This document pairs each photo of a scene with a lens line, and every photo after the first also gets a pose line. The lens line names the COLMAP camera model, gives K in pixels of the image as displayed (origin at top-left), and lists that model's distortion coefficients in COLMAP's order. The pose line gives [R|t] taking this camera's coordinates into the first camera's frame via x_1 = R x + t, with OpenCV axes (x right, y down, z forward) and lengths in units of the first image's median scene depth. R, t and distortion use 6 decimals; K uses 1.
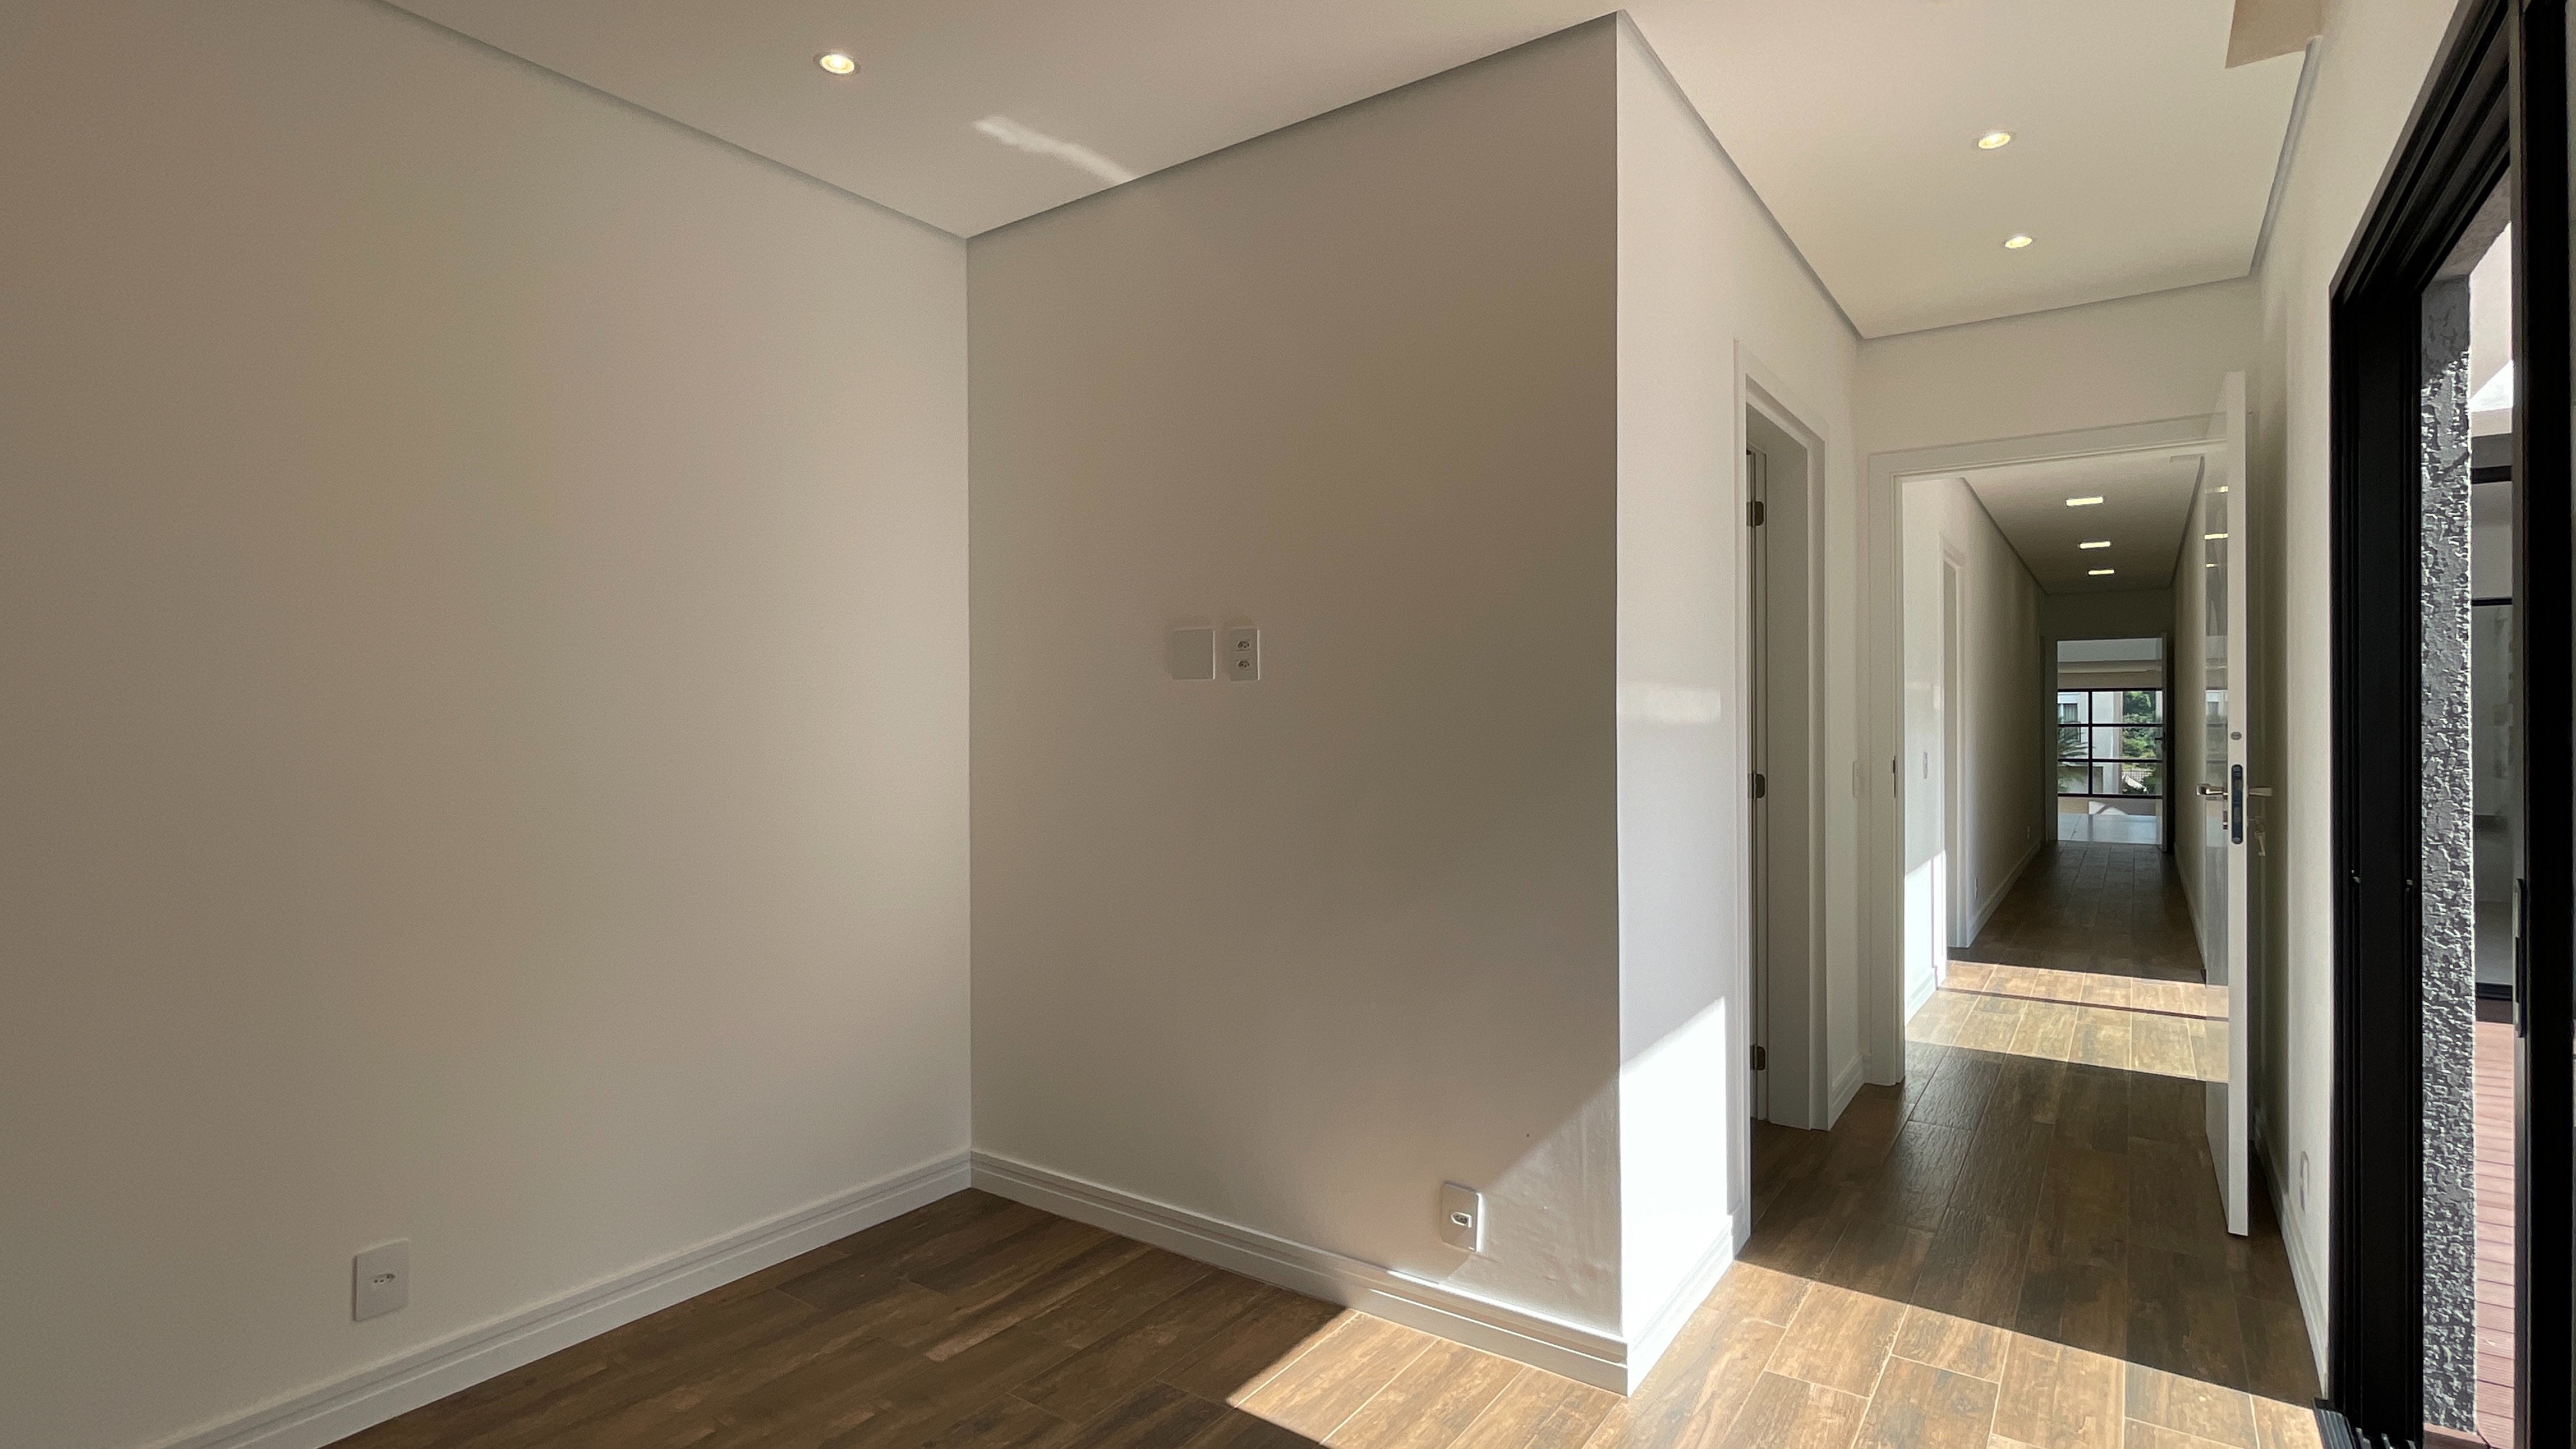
lens RADIAL K [[1217.9, 0, 1272.2], [0, 1217.9, 721.4], [0, 0, 1]] dist [-0.005600, -0.000825]
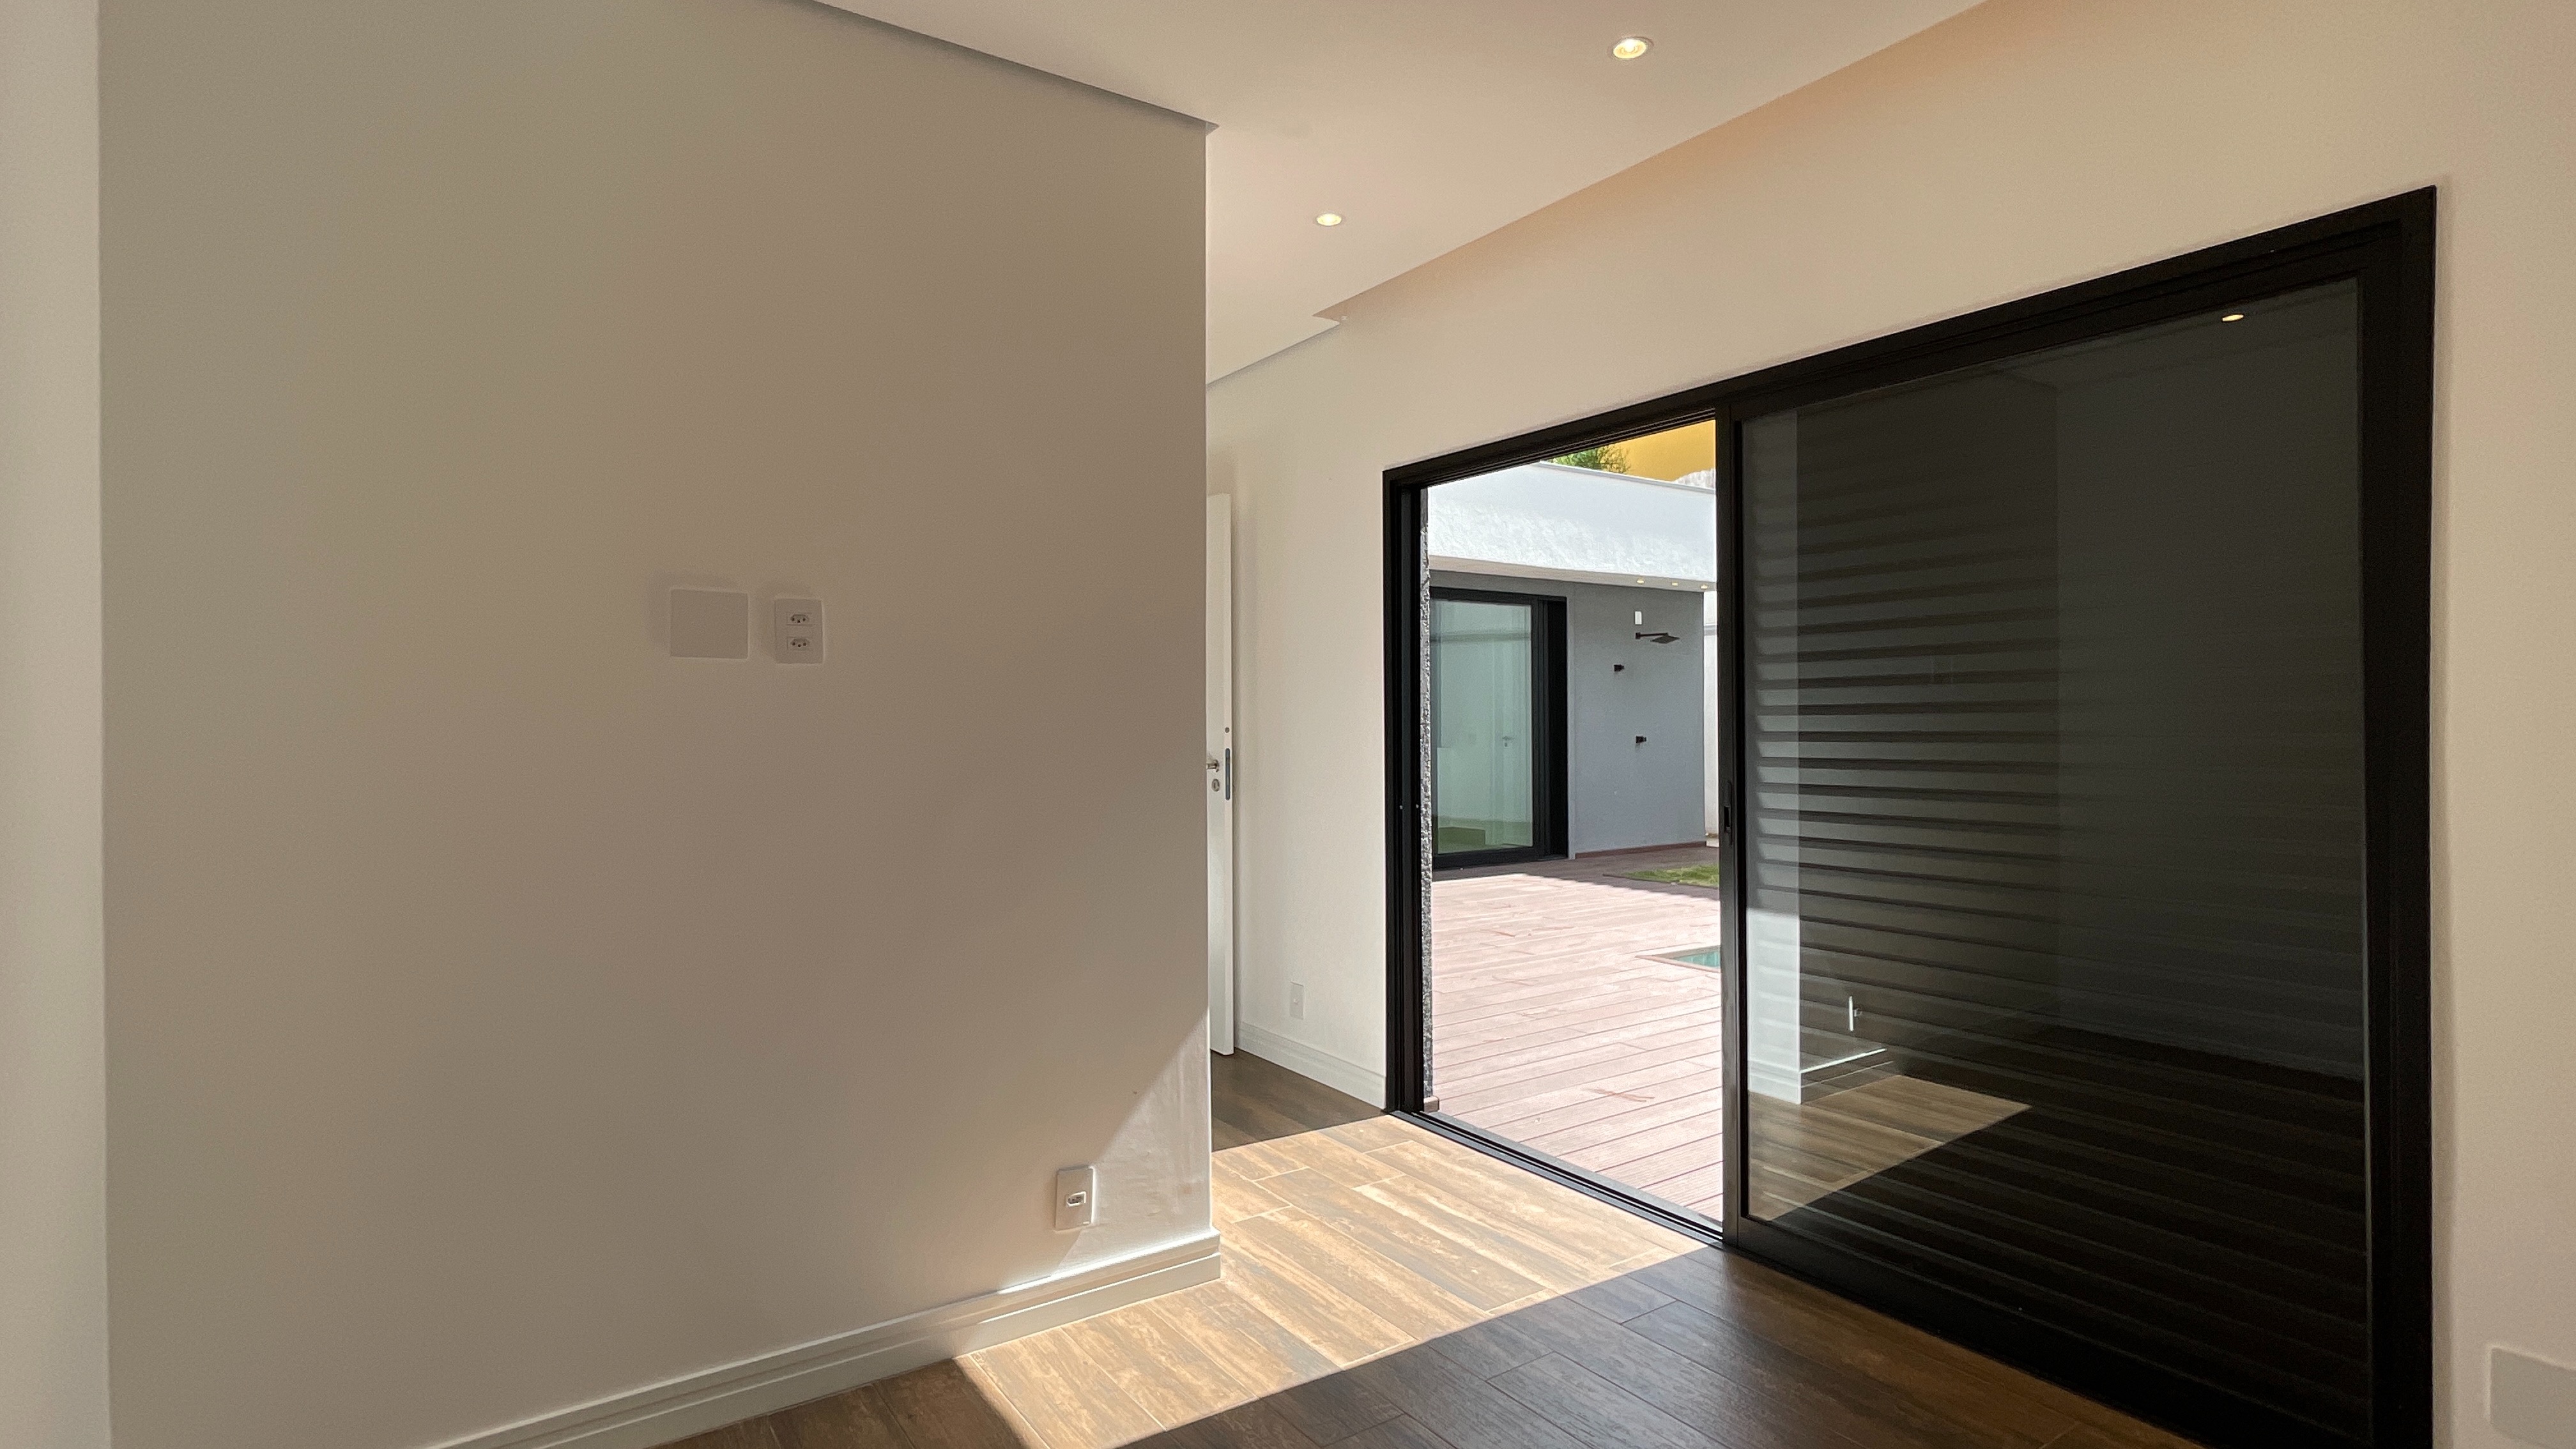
lens RADIAL K [[1217.9, 0, 1266.6], [0, 1217.9, 722.2], [0, 0, 1]] dist [-0.005600, -0.000825]
pose [[0.358917, 0.002755, 0.933365, -0.748794], [0.002289, 0.999990, -0.003832, 0.010190], [-0.933367, 0.003511, 0.358907, 0.480310]]
